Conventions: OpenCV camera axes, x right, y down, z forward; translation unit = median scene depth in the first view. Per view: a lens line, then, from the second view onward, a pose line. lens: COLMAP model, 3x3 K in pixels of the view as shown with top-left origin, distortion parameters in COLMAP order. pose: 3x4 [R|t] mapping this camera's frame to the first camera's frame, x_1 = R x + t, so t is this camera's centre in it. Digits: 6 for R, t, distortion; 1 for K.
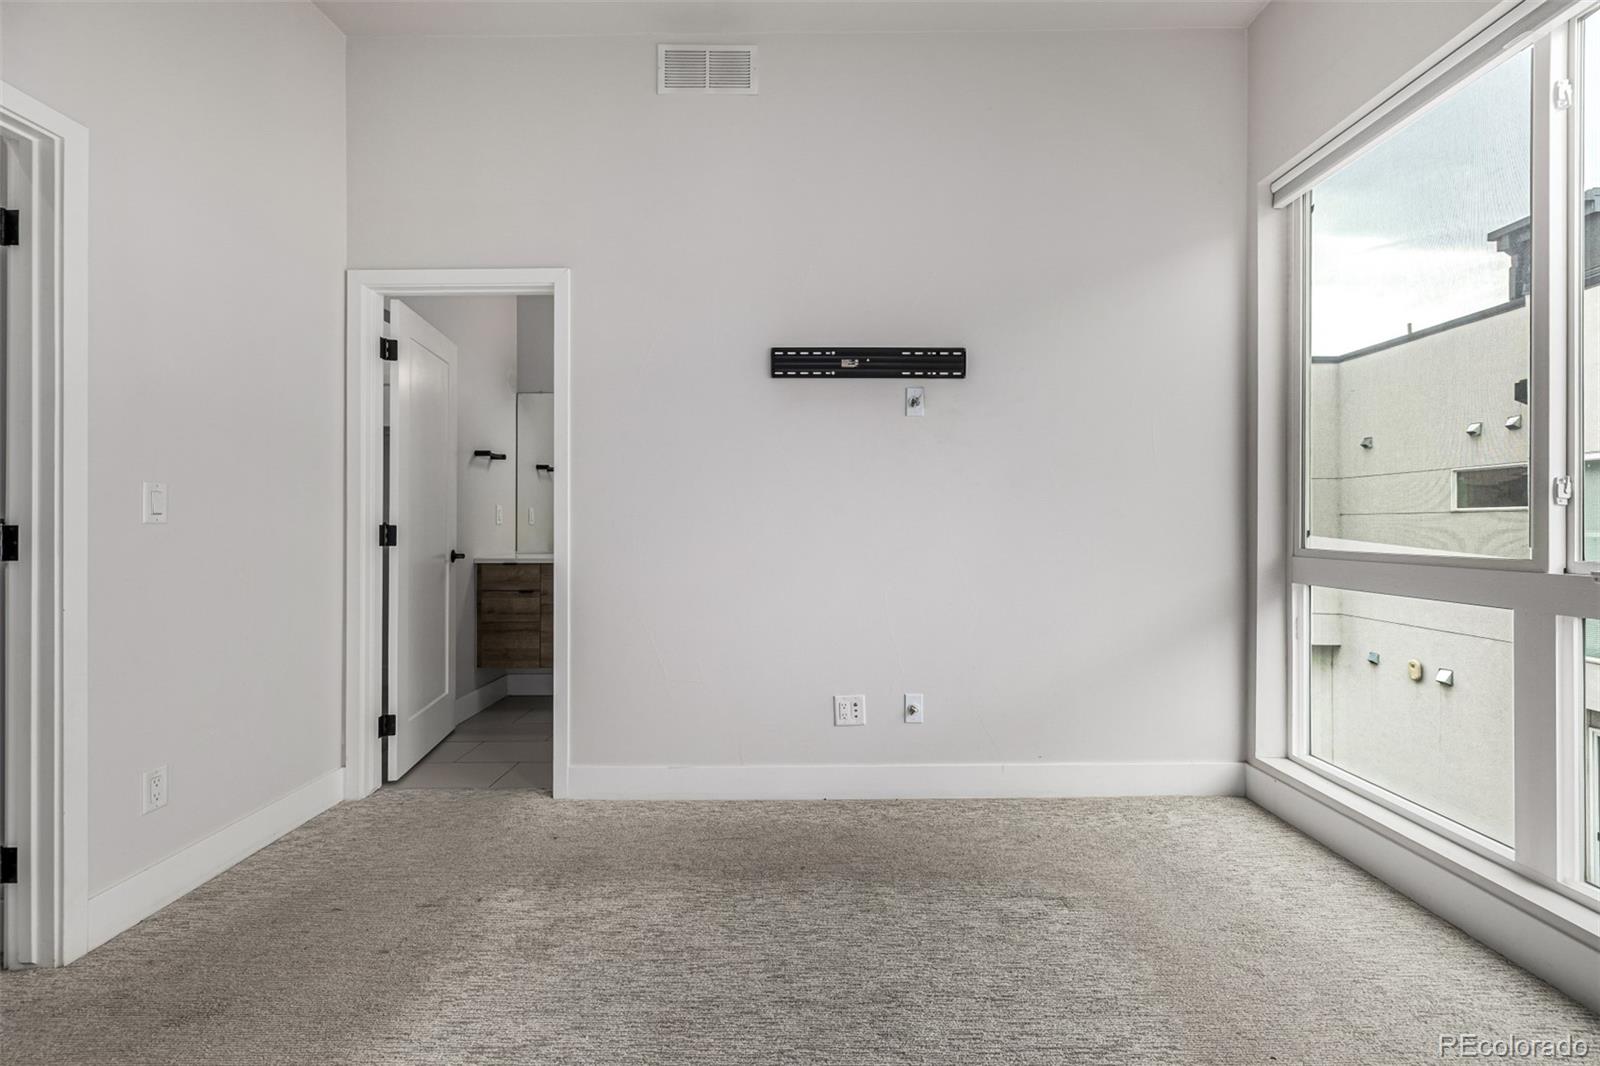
lens RADIAL K [[674.3, 0, 798.3], [0, 674.3, 527.1], [0, 0, 1]] dist [-0.002696, -0.000340]
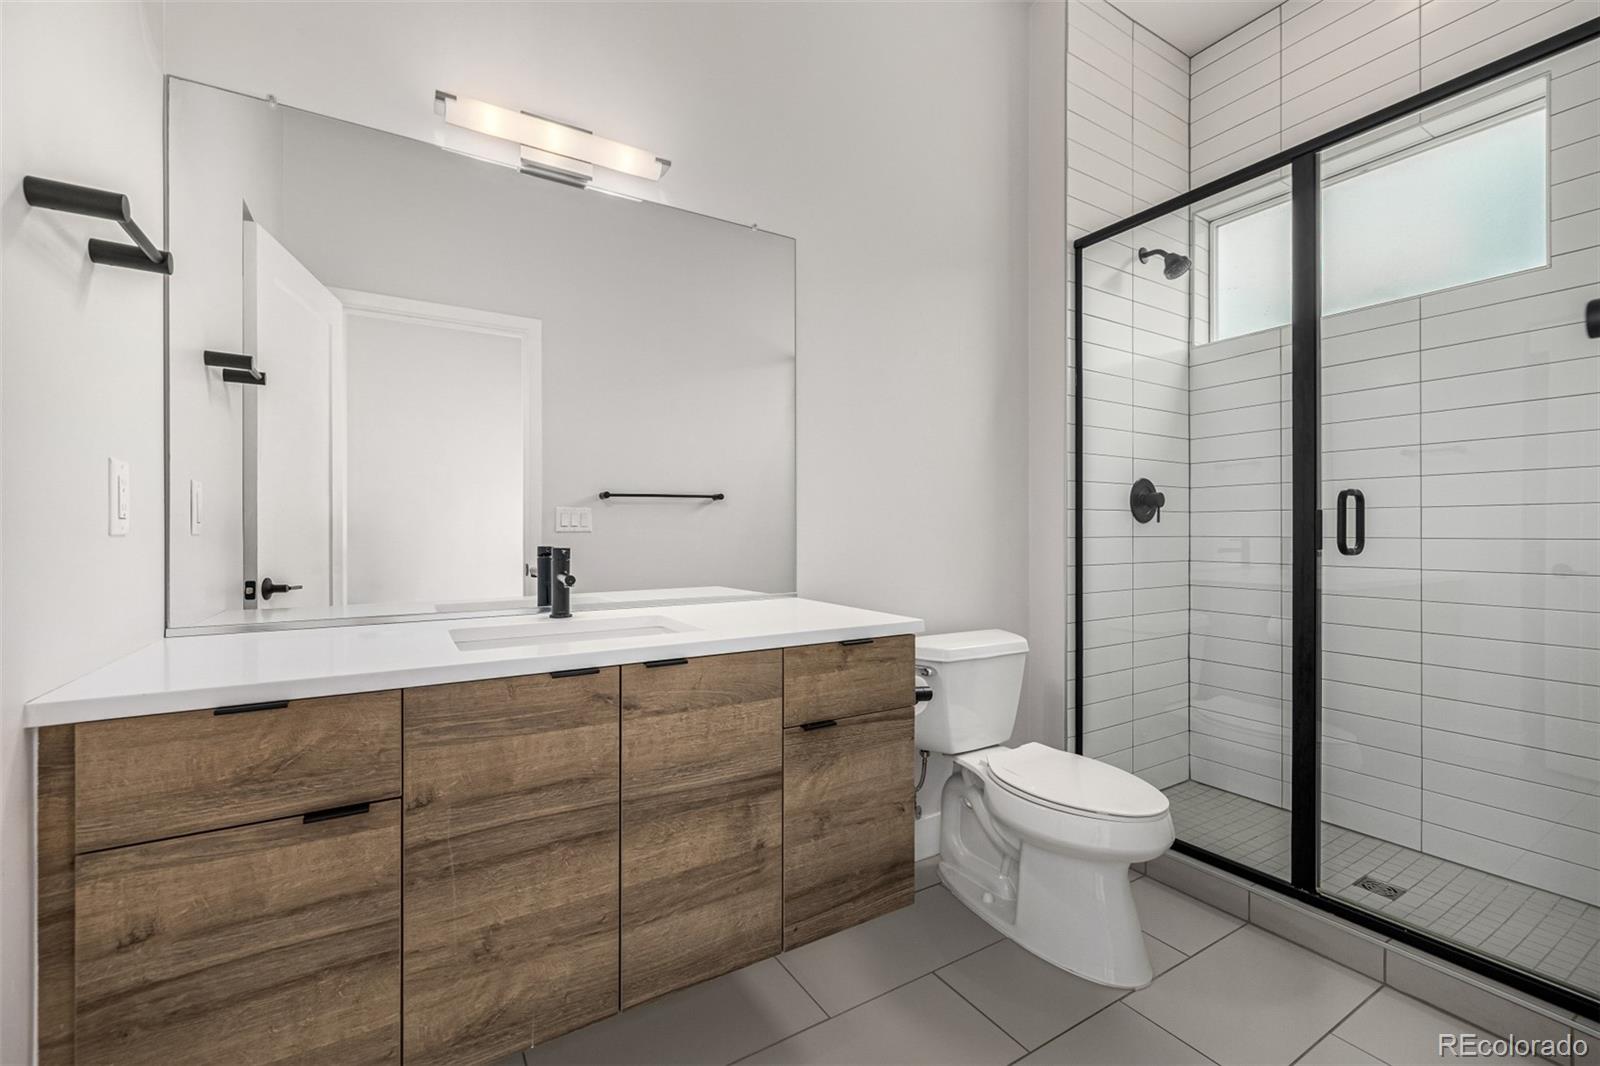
lens RADIAL K [[674.3, 0, 804.6], [0, 674.3, 532.5], [0, 0, 1]] dist [-0.002696, -0.000340]
pose [[0.853461, -0.002742, 0.521150, -0.385119], [0.000051, 0.999987, 0.005177, -0.006256], [-0.521157, -0.004391, 0.853450, 0.704429]]
